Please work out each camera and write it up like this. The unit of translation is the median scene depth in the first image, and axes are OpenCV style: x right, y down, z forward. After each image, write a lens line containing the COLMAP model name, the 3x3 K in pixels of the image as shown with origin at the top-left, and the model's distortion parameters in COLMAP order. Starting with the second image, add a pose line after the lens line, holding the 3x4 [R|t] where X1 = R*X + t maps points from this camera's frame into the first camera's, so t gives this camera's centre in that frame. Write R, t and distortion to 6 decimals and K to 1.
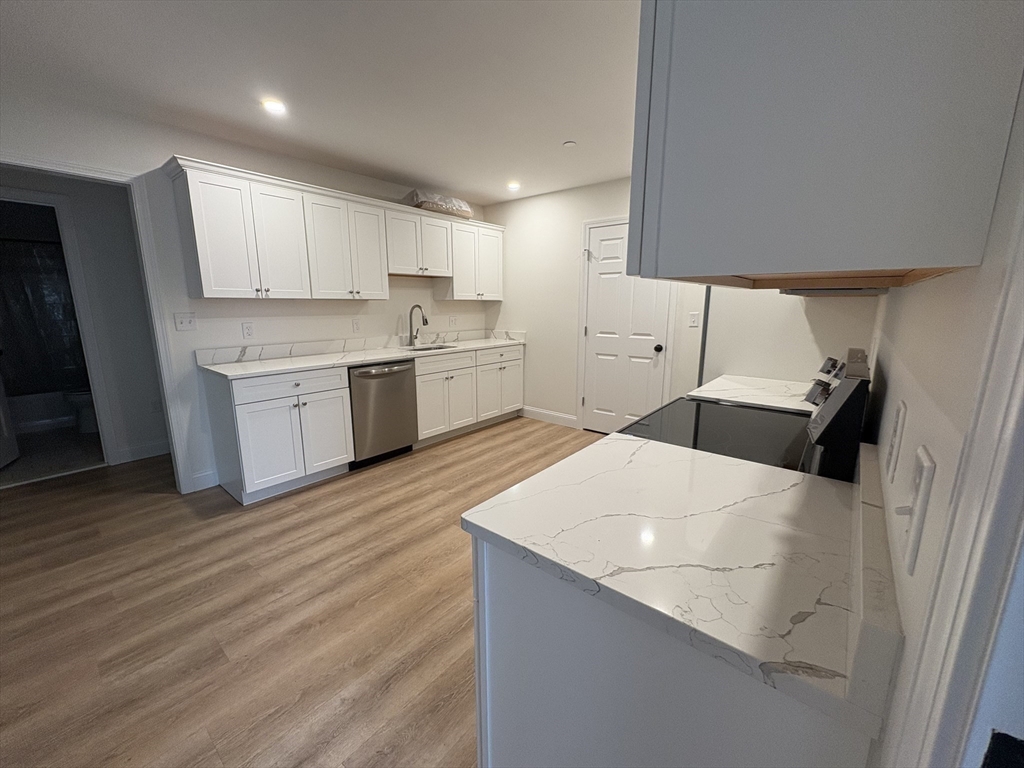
lens RADIAL K [[409.9, 0, 513.8], [0, 409.9, 383.2], [0, 0, 1]] dist [0.003121, 0.000242]
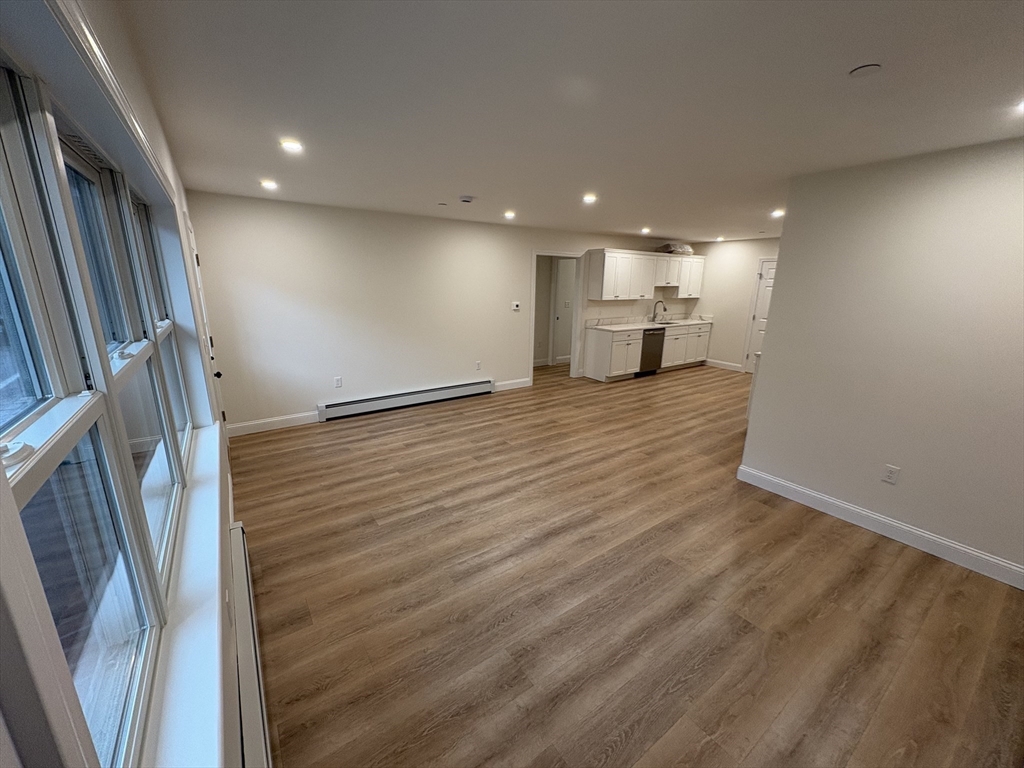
lens RADIAL K [[409.9, 0, 513.4], [0, 409.9, 390.6], [0, 0, 1]] dist [0.003121, 0.000242]
pose [[0.966119, 0.070388, -0.248312, -0.403504], [-0.055570, 0.996258, 0.066198, 0.147779], [0.252042, -0.050157, 0.966416, -1.115007]]
